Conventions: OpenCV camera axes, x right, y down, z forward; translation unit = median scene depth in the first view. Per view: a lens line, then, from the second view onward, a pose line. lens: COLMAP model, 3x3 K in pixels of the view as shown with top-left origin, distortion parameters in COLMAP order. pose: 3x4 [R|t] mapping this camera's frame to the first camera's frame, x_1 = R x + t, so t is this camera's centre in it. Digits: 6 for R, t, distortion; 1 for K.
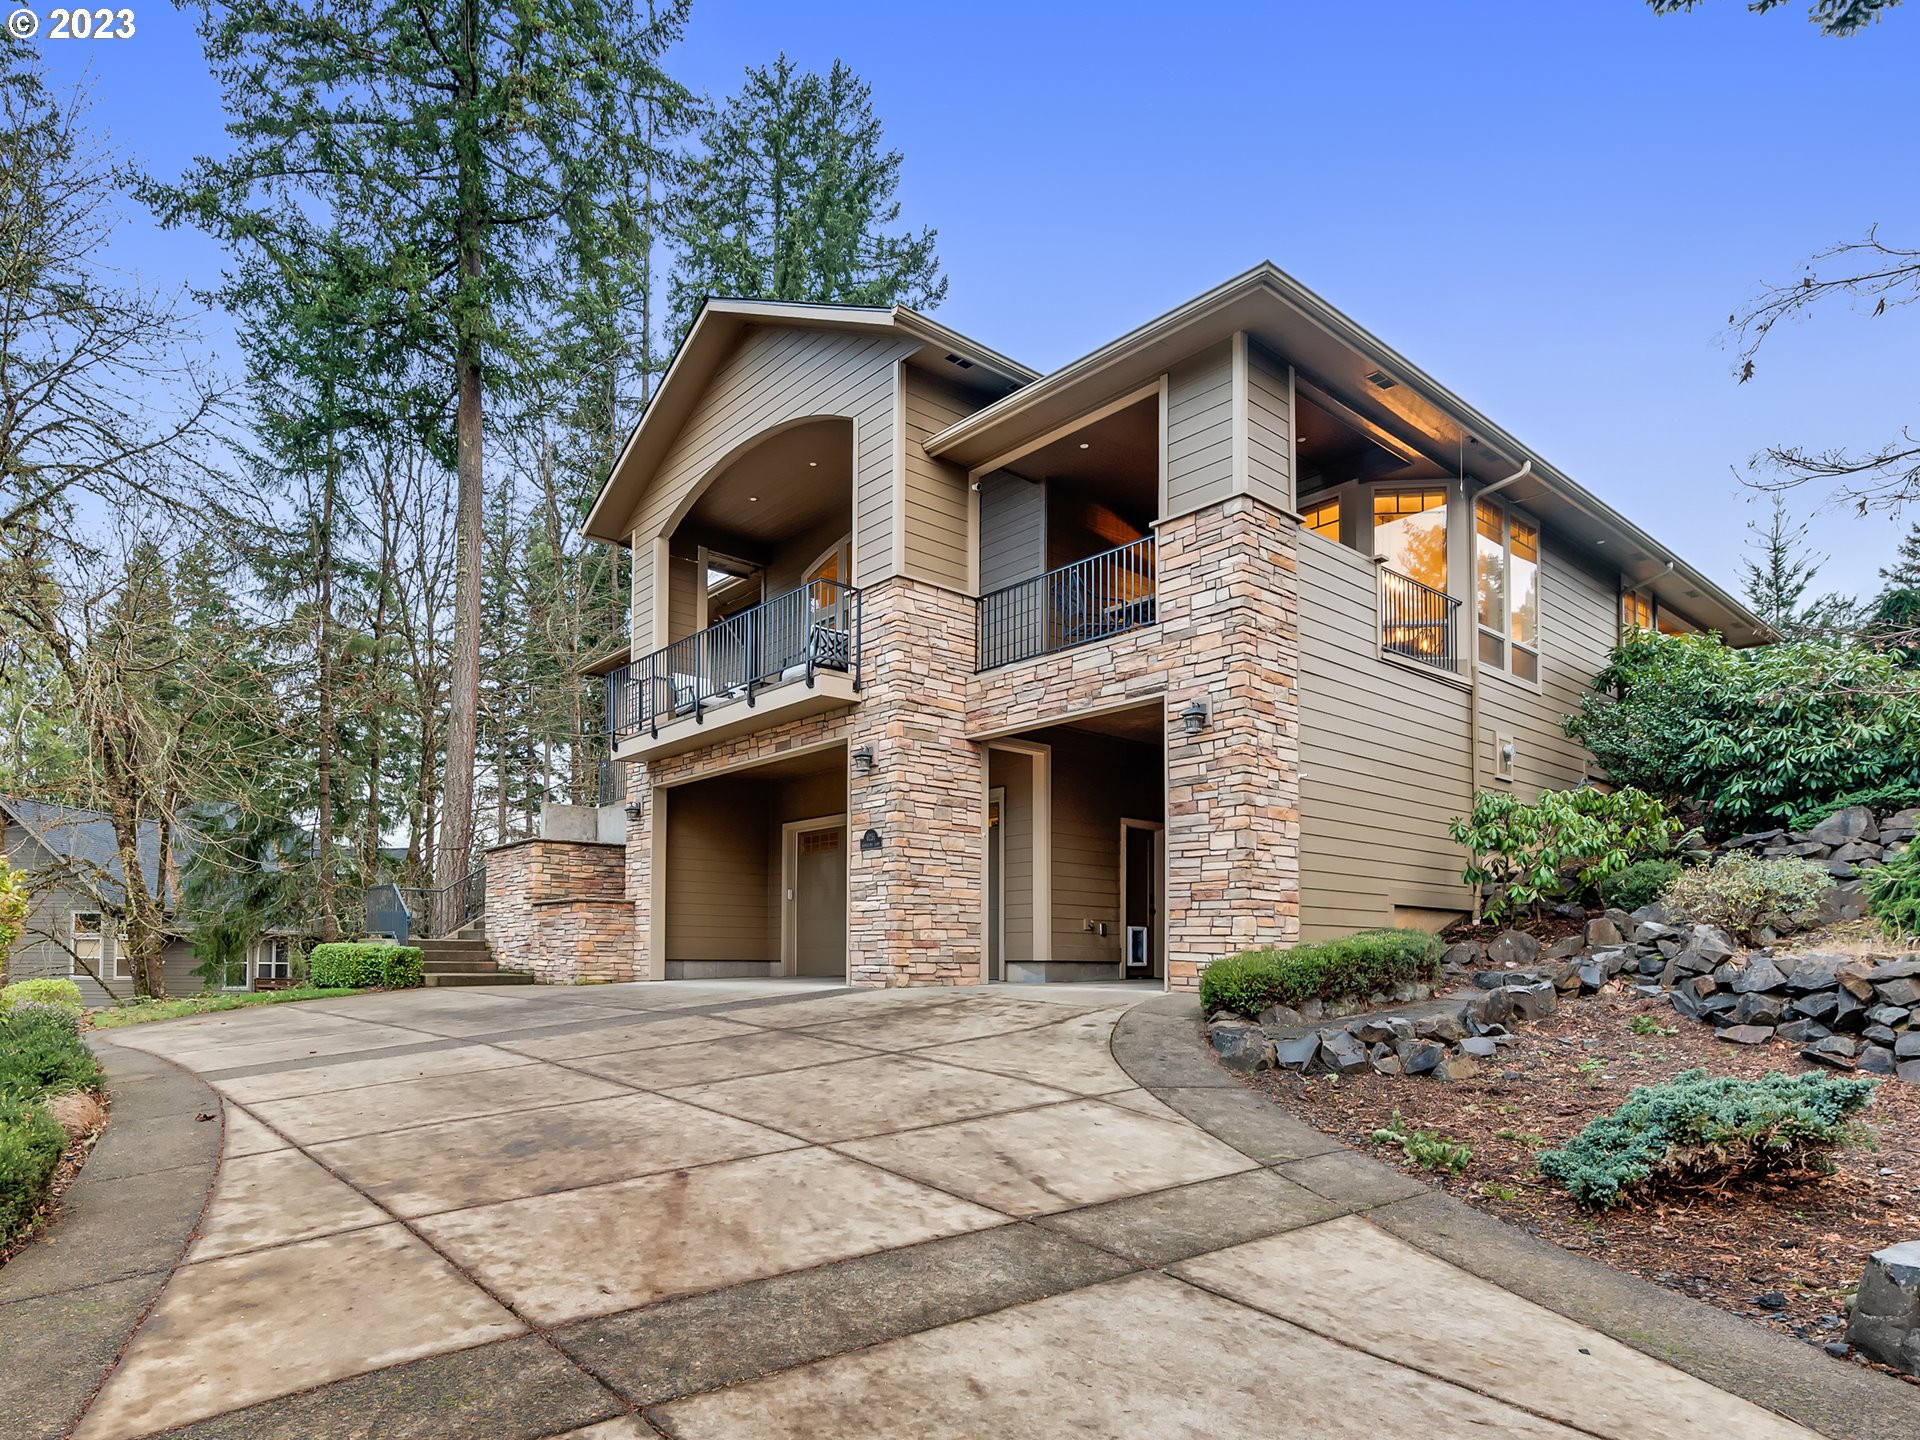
lens RADIAL K [[907.2, 0, 951.3], [0, 907.2, 701.1], [0, 0, 1]] dist [-0.009093, -0.000053]
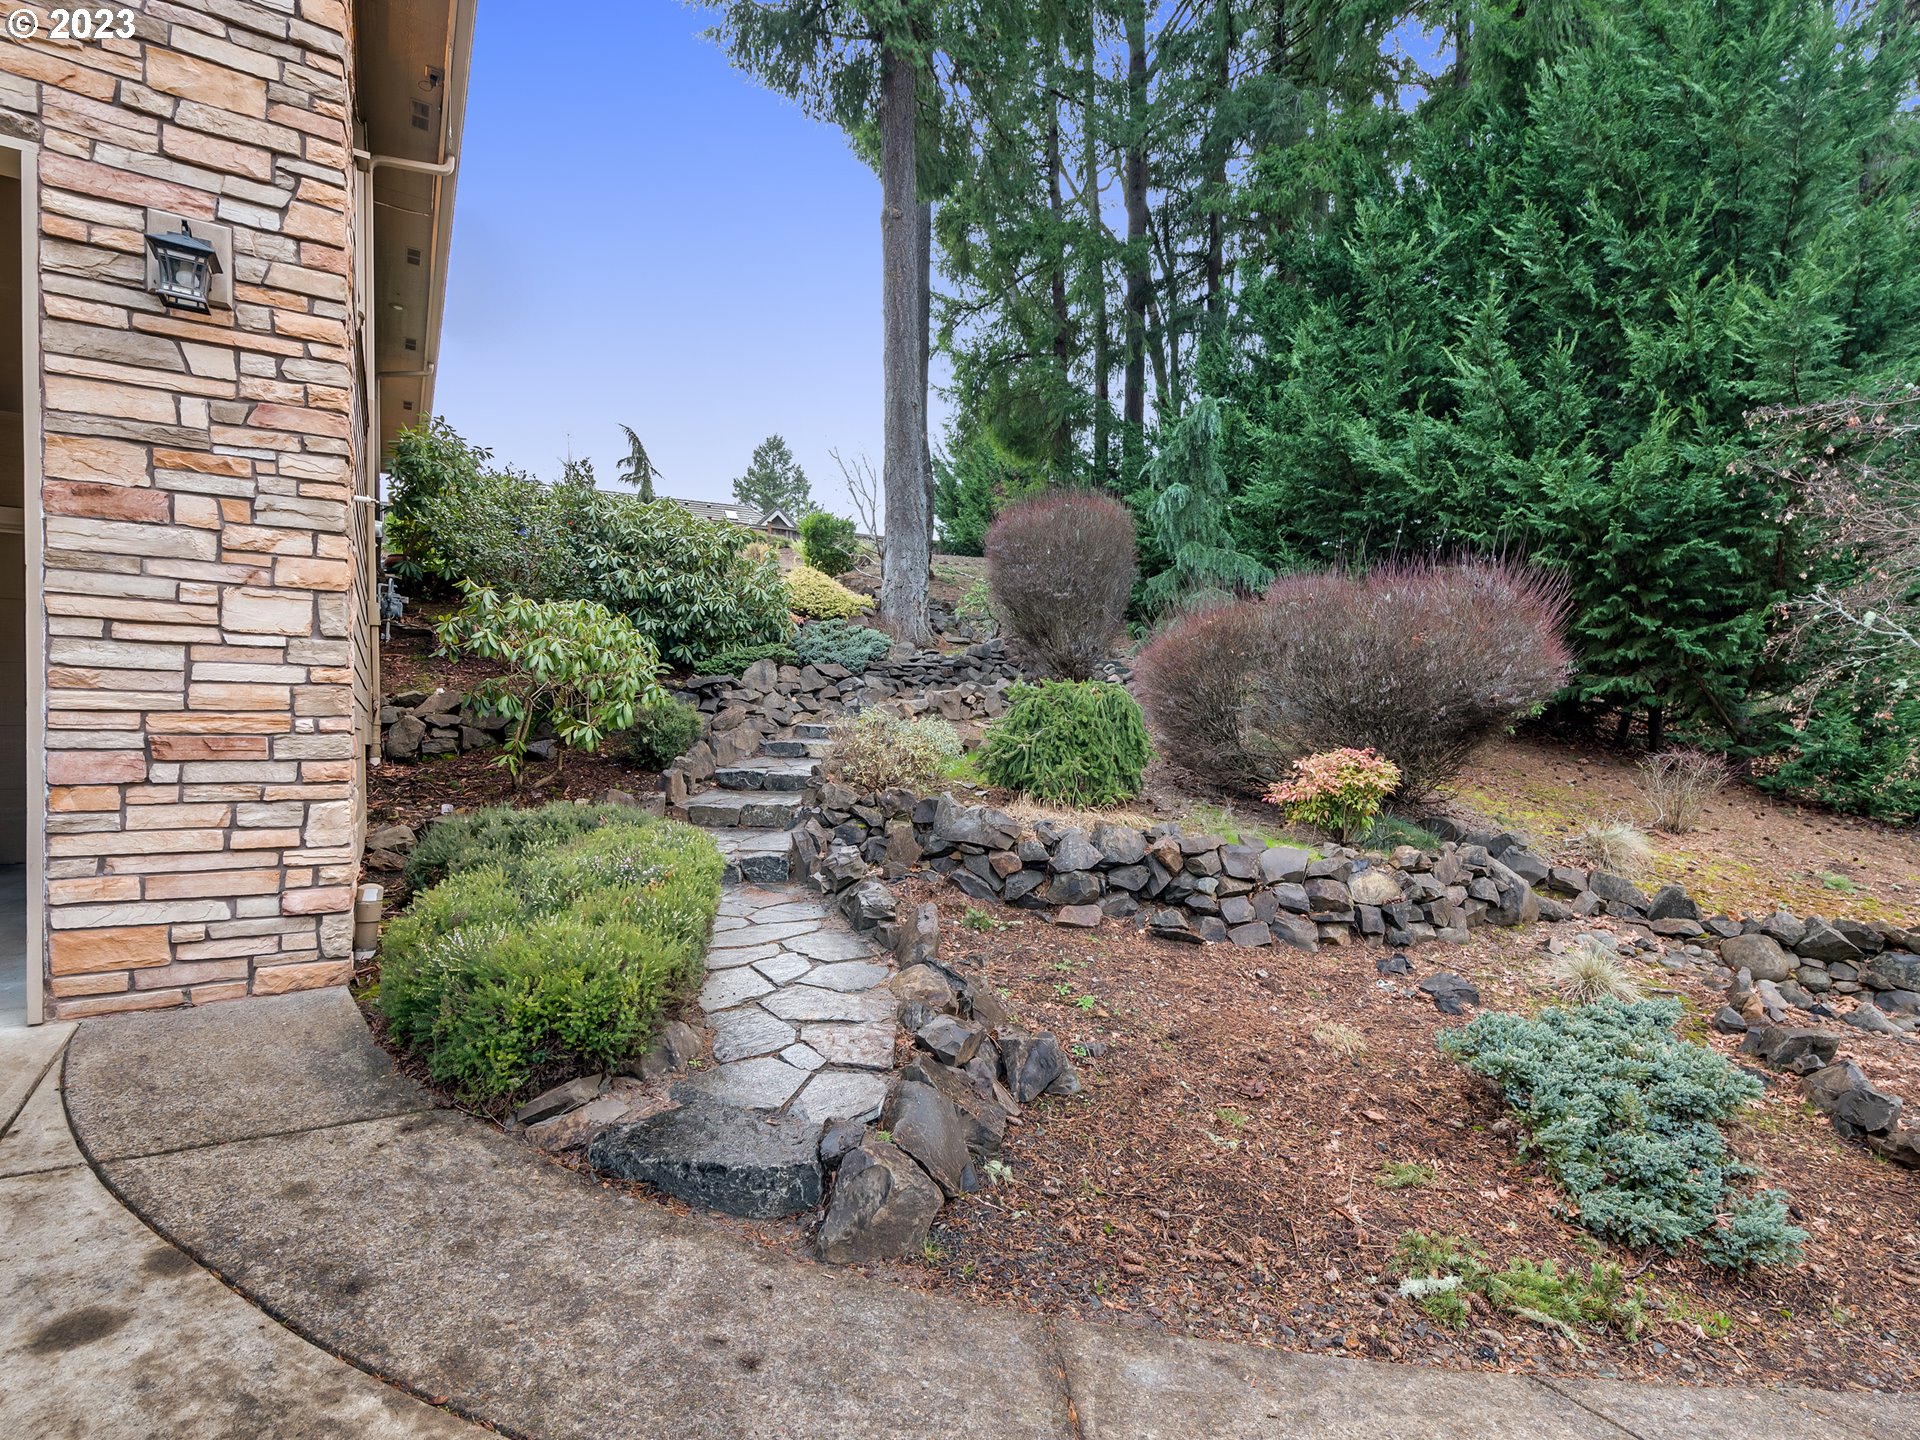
lens RADIAL K [[883.6, 0, 959.7], [0, 883.6, 739.8], [0, 0, 1]] dist [-0.011040, -0.000259]
pose [[0.162694, -0.003288, 0.986671, -0.026969], [-0.253896, 0.966180, 0.045086, 0.109688], [-0.953450, -0.257847, 0.156357, 0.613610]]
